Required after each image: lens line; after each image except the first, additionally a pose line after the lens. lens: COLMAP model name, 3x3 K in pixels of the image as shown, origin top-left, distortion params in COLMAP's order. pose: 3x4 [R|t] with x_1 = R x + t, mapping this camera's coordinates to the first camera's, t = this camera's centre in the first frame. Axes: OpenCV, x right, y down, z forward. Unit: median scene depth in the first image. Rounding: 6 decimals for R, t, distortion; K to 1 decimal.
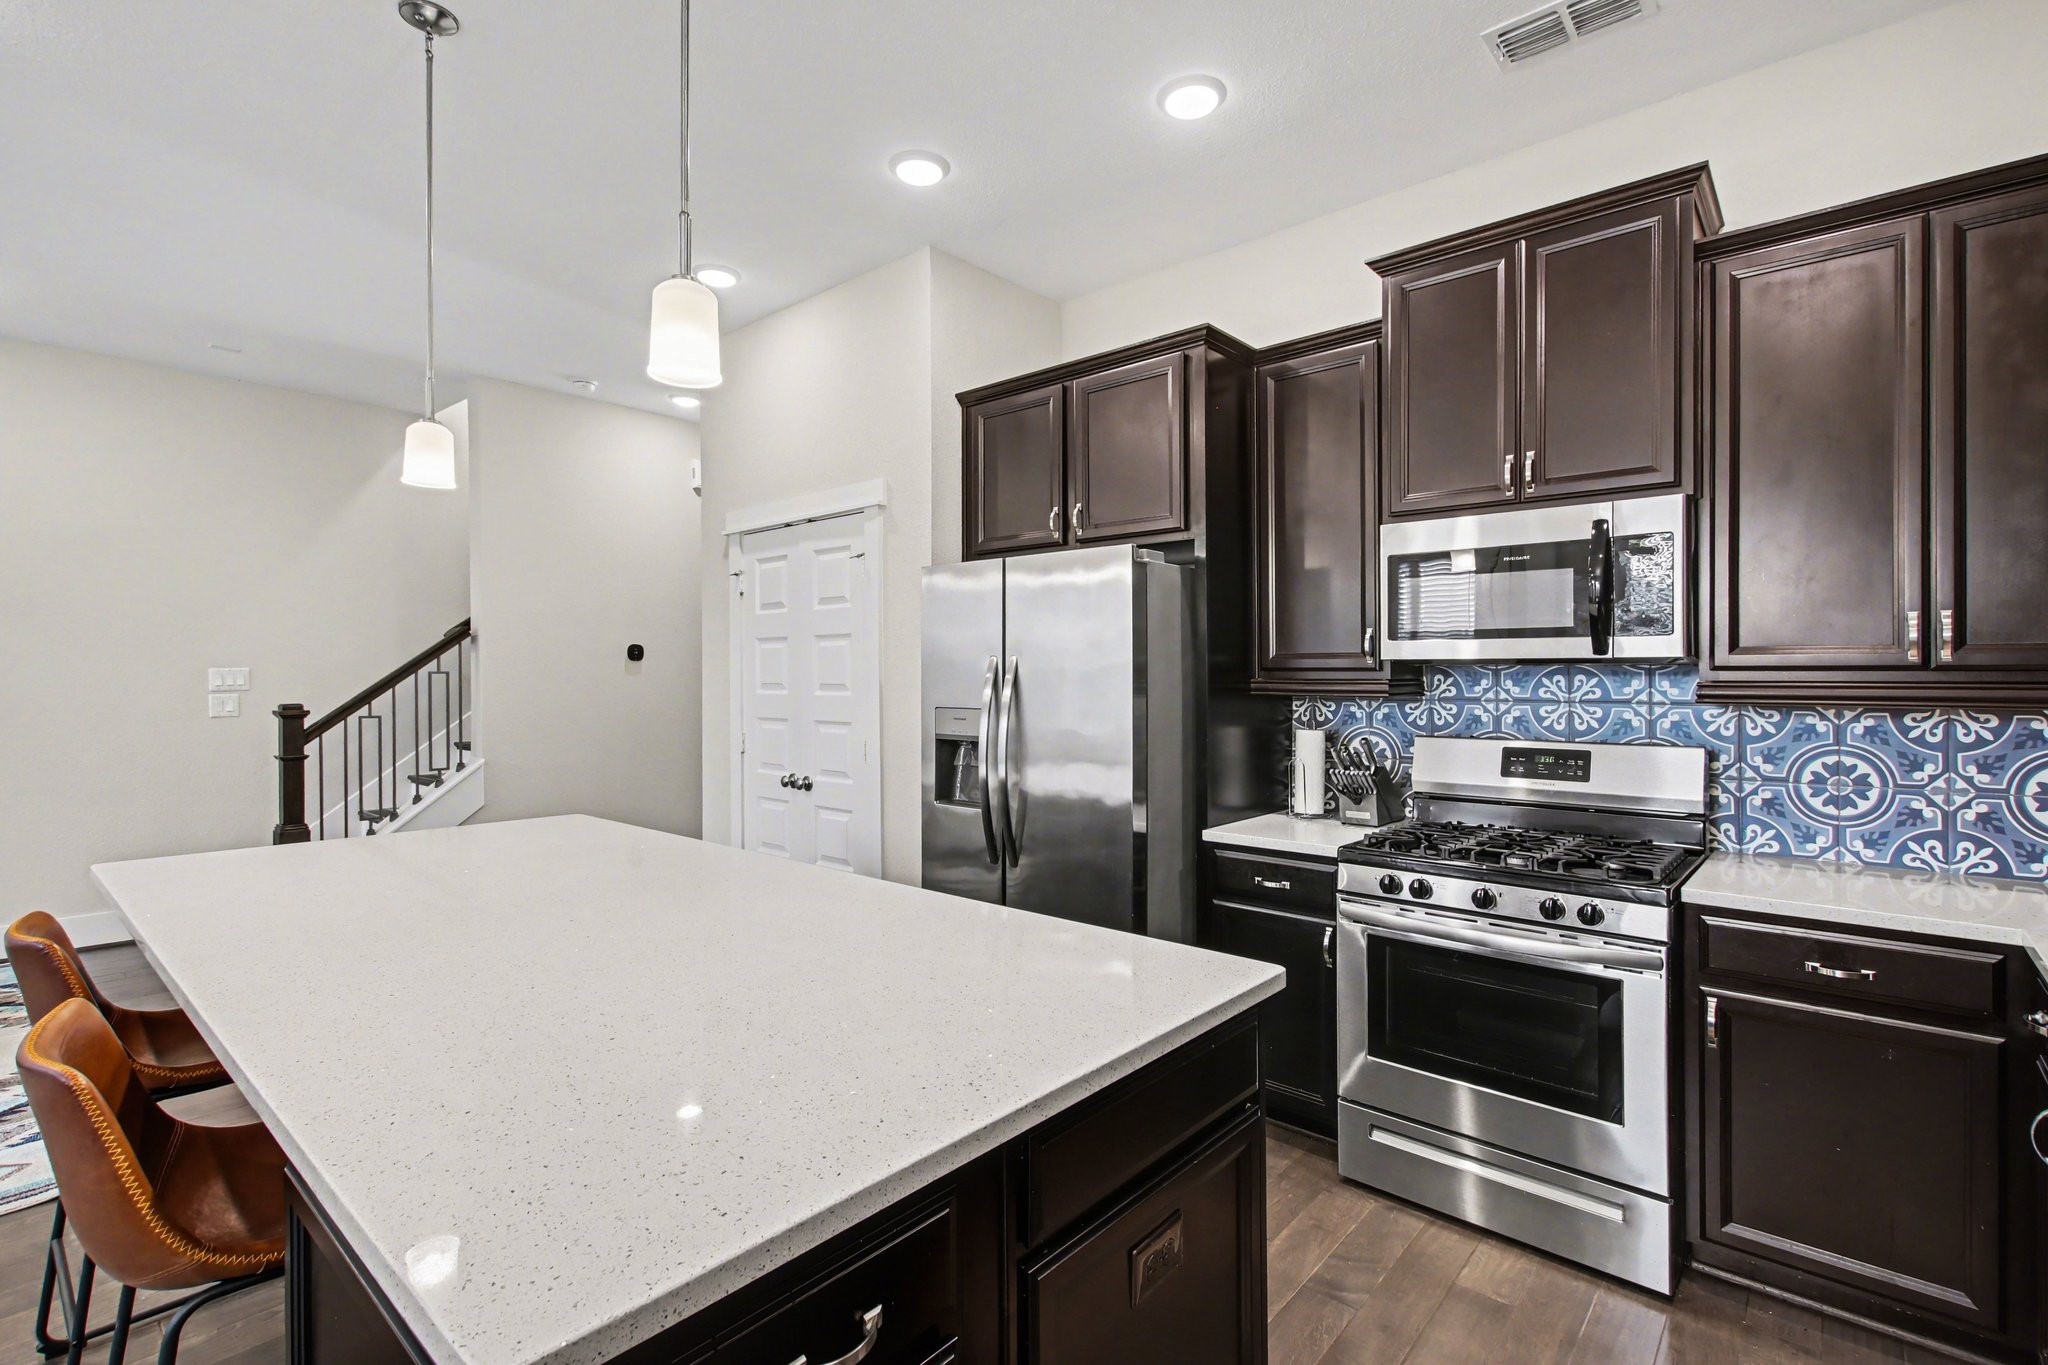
lens RADIAL K [[939.7, 0, 1032.5], [0, 939.7, 673.4], [0, 0, 1]] dist [0.002797, -0.000374]
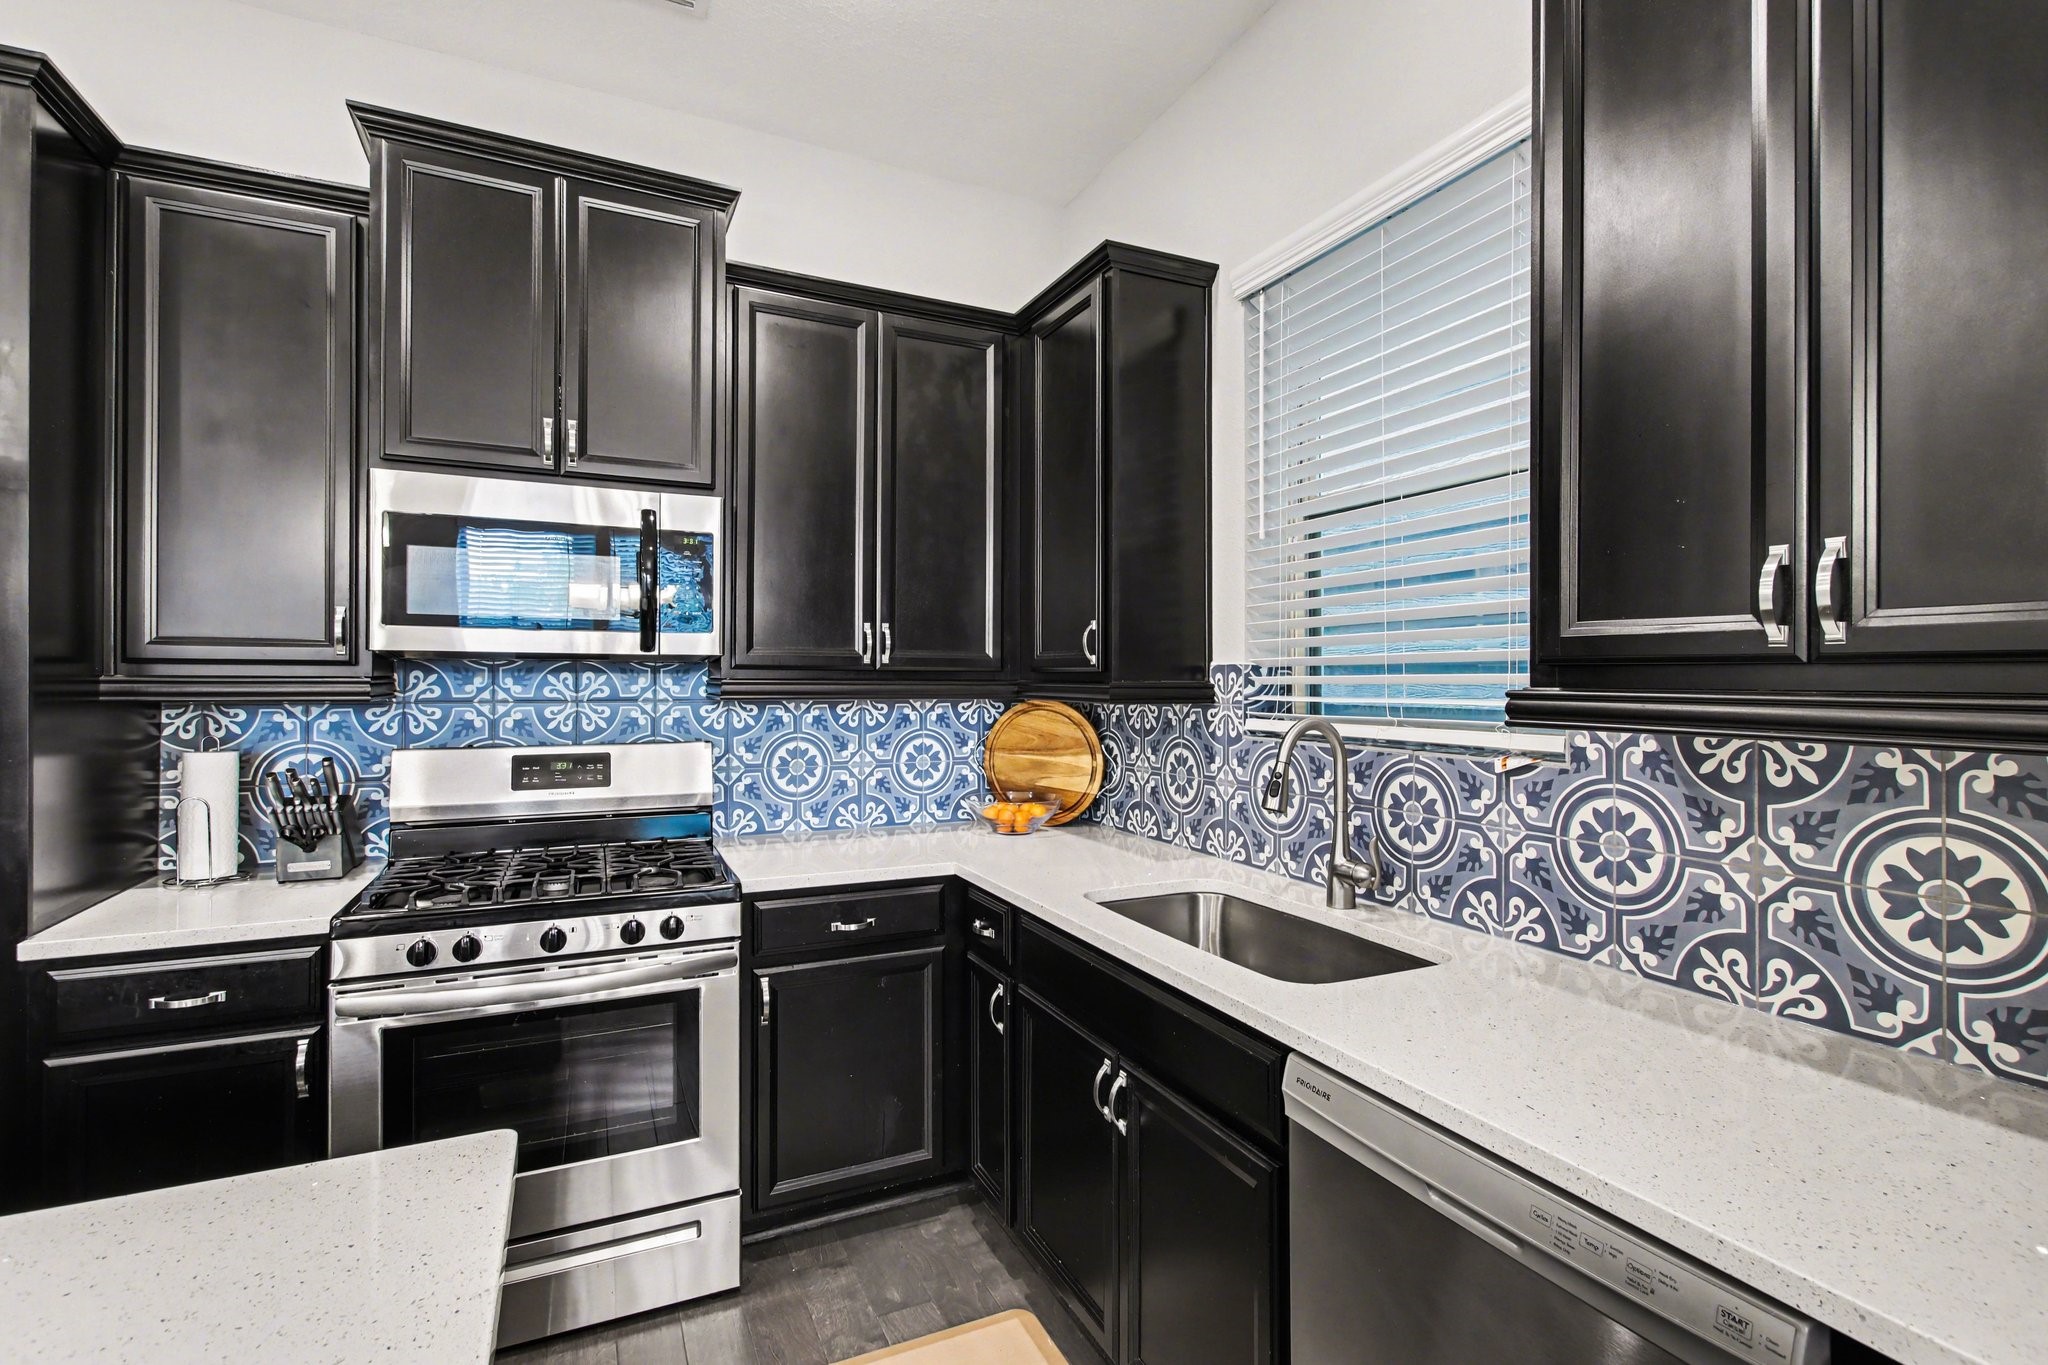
lens RADIAL K [[939.7, 0, 1011.8], [0, 939.7, 666.1], [0, 0, 1]] dist [0.002797, -0.000374]
pose [[0.403686, 0.011748, 0.914822, -0.109321], [-0.006646, 0.999929, -0.009908, 0.002183], [-0.914873, -0.002080, 0.403735, 0.258358]]
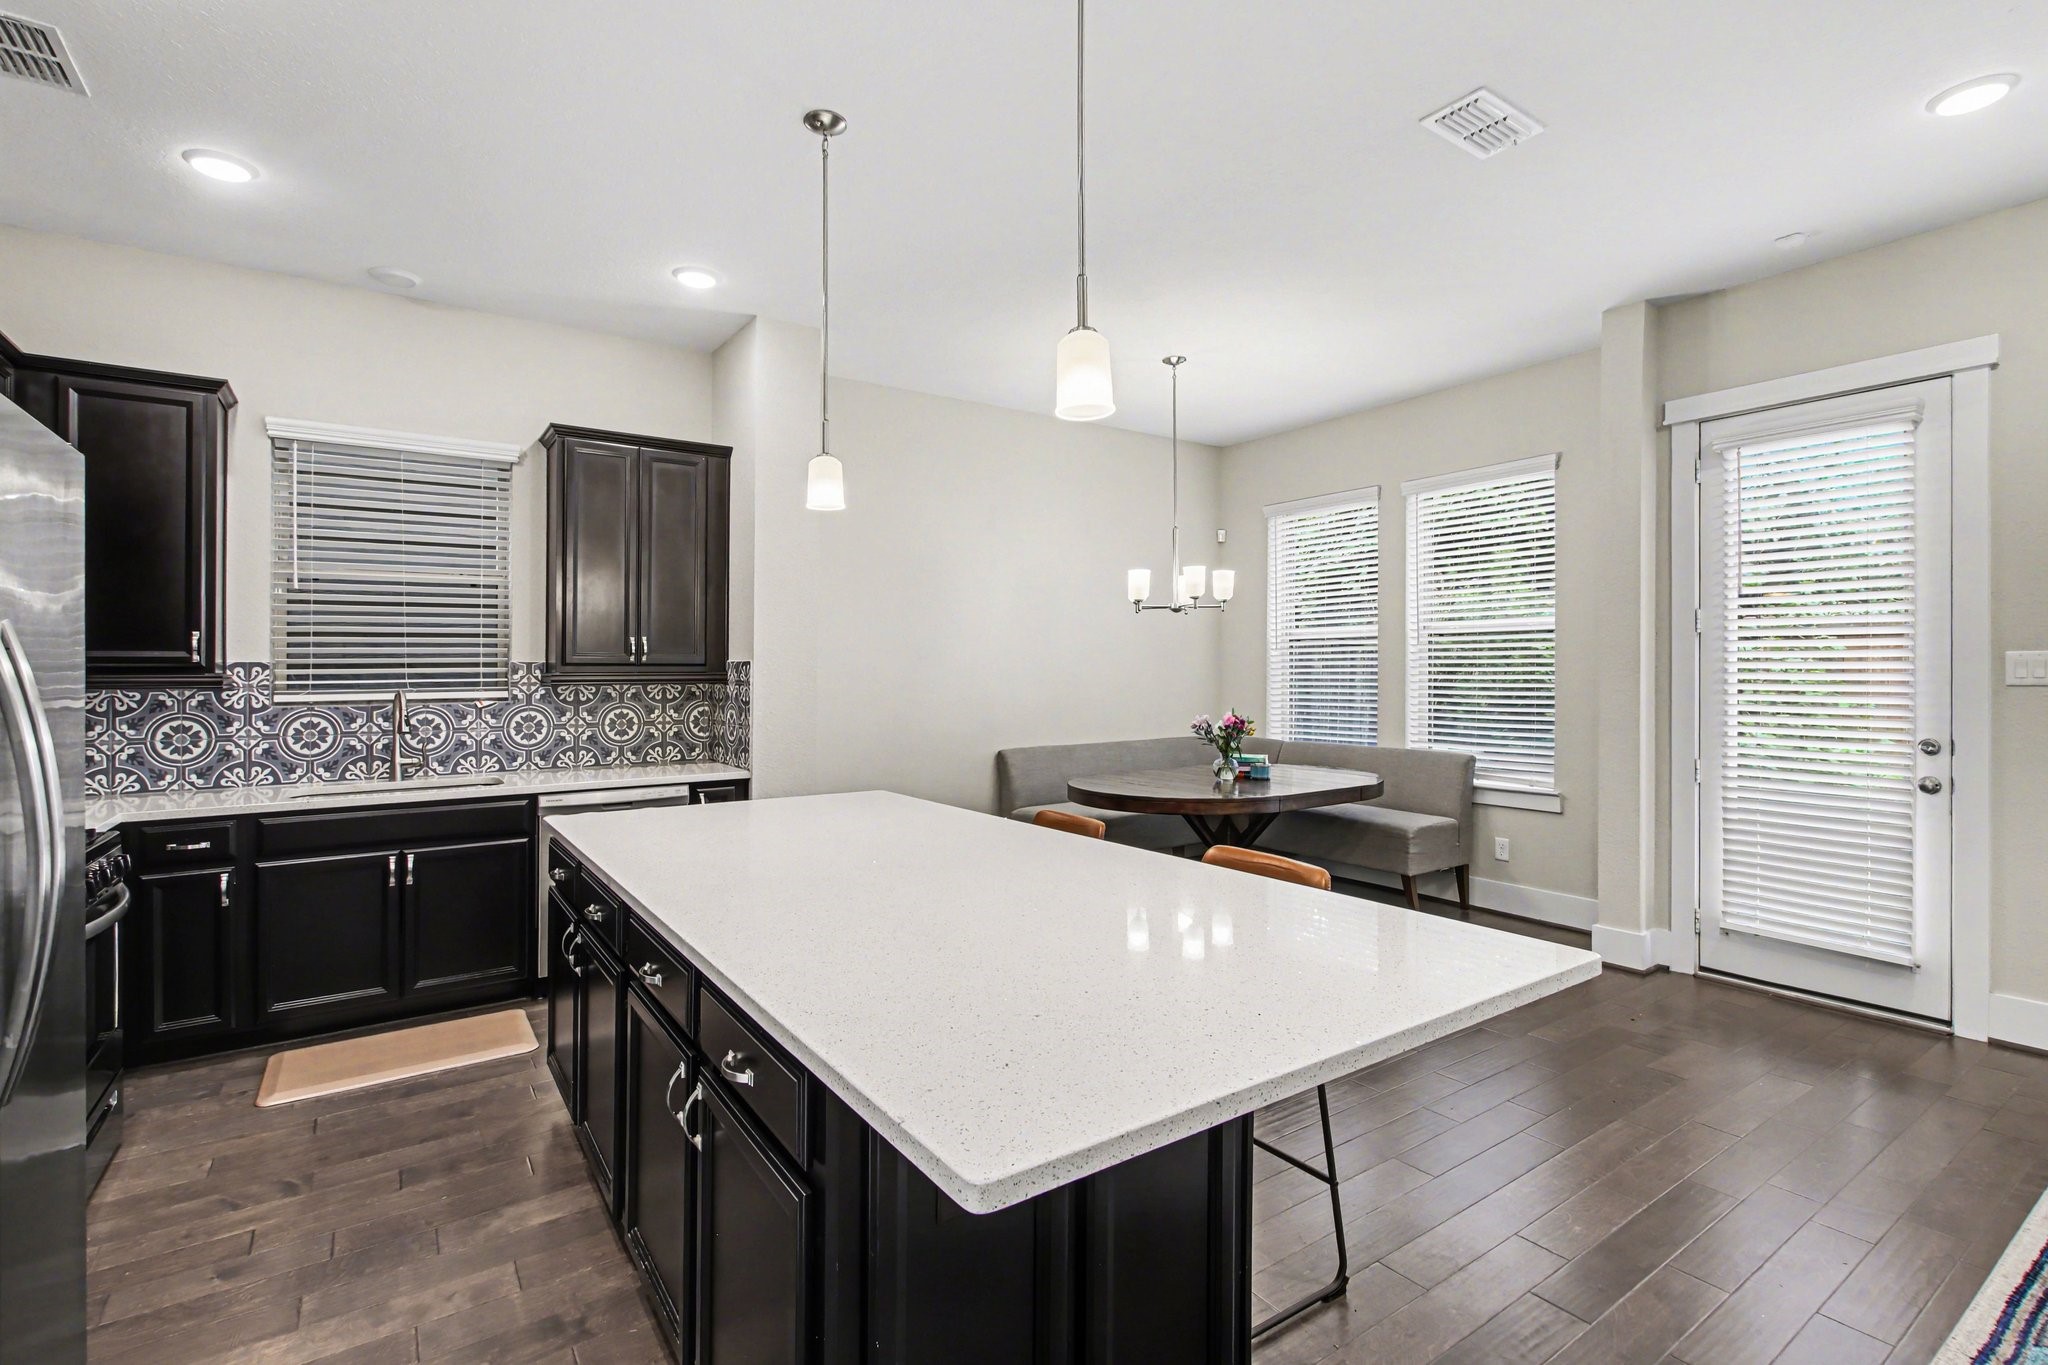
lens RADIAL K [[939.7, 0, 1032.5], [0, 939.7, 677.6], [0, 0, 1]] dist [0.002797, -0.000374]
pose [[-0.970863, -0.002023, 0.239628, -0.707372], [0.000284, 0.999954, 0.009591, 0.000125], [-0.239636, 0.009379, -0.970817, 1.583035]]
